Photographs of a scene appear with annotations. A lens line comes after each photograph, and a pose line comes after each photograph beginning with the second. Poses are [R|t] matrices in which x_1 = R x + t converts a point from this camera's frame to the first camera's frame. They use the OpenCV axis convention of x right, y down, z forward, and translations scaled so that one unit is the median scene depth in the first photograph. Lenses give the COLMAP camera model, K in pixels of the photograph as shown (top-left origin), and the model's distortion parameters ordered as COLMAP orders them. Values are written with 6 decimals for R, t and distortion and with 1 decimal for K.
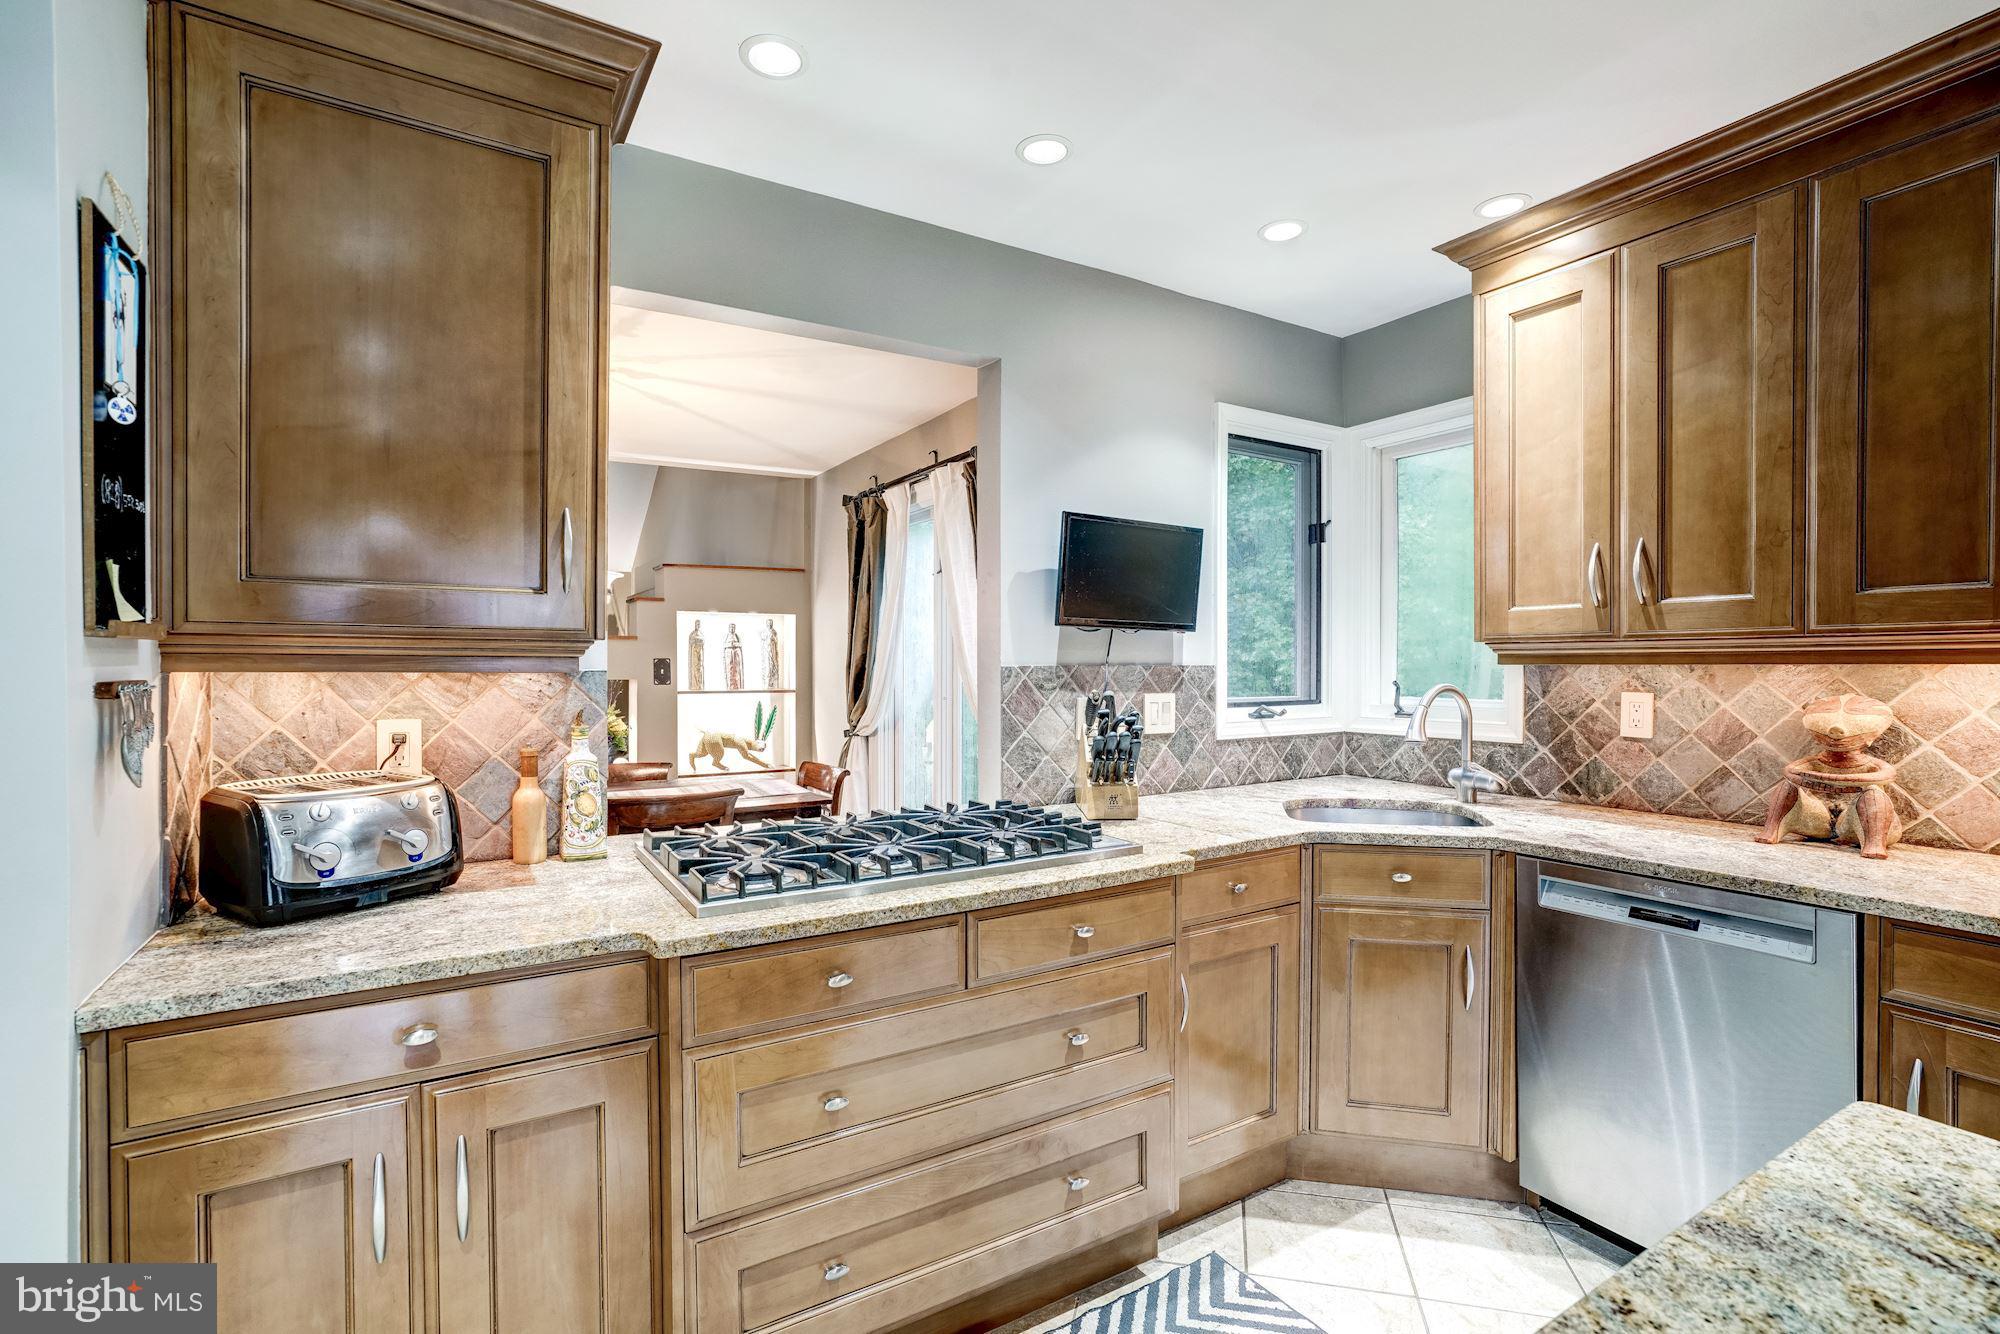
lens RADIAL K [[916.0, 0, 953.0], [0, 916.0, 672.2], [0, 0, 1]] dist [-0.029305, 0.005191]
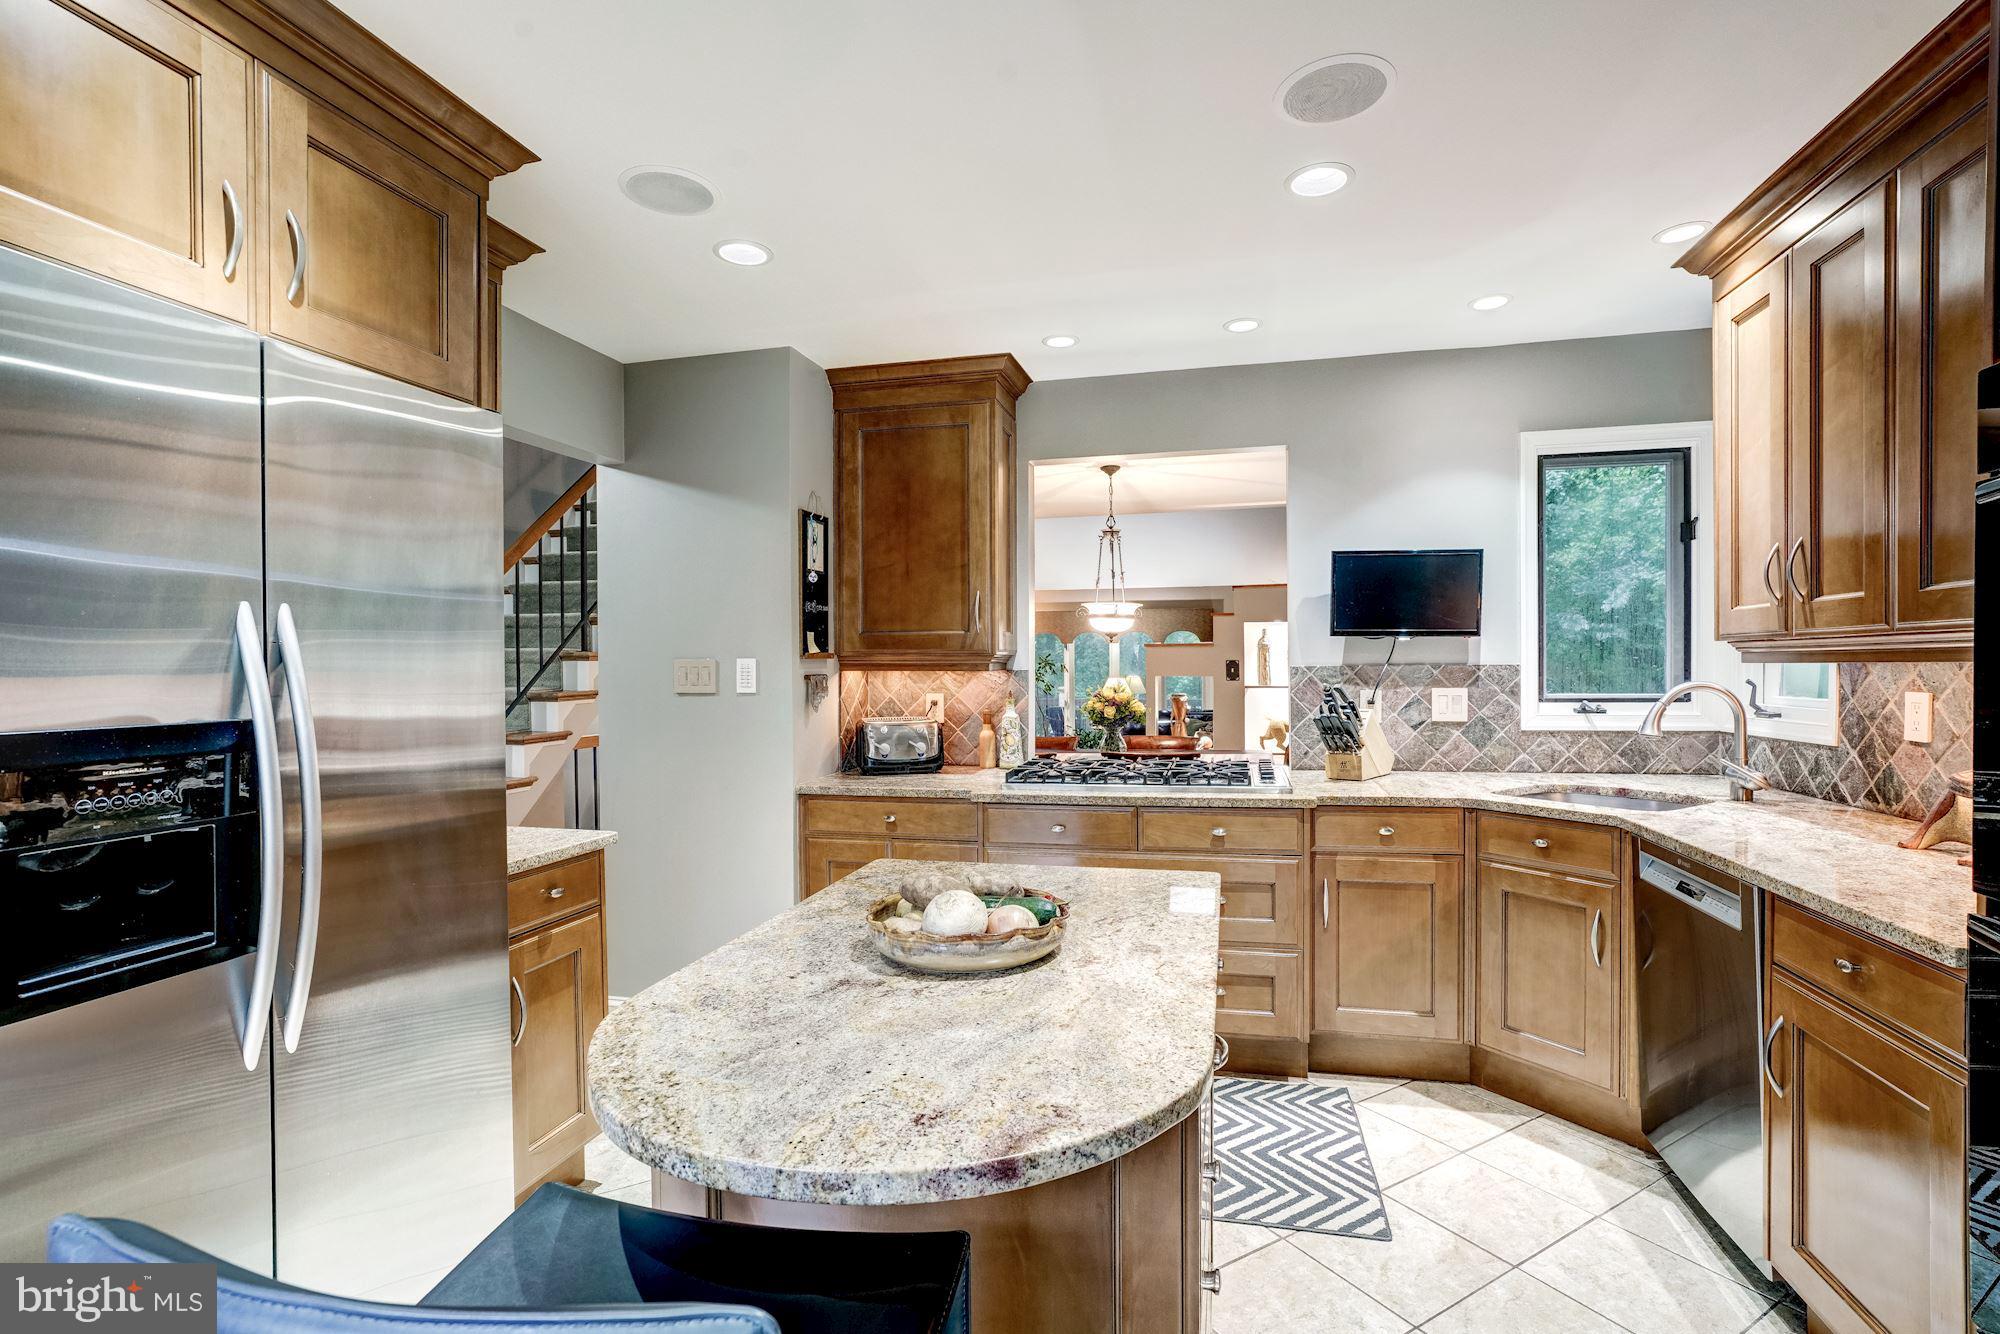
lens RADIAL K [[916.0, 0, 994.8], [0, 916.0, 670.5], [0, 0, 1]] dist [-0.029305, 0.005191]
pose [[0.708368, -0.001092, -0.705843, 0.713183], [0.000772, 0.999999, -0.000773, 0.000282], [0.705843, 0.000003, 0.708368, -0.295985]]
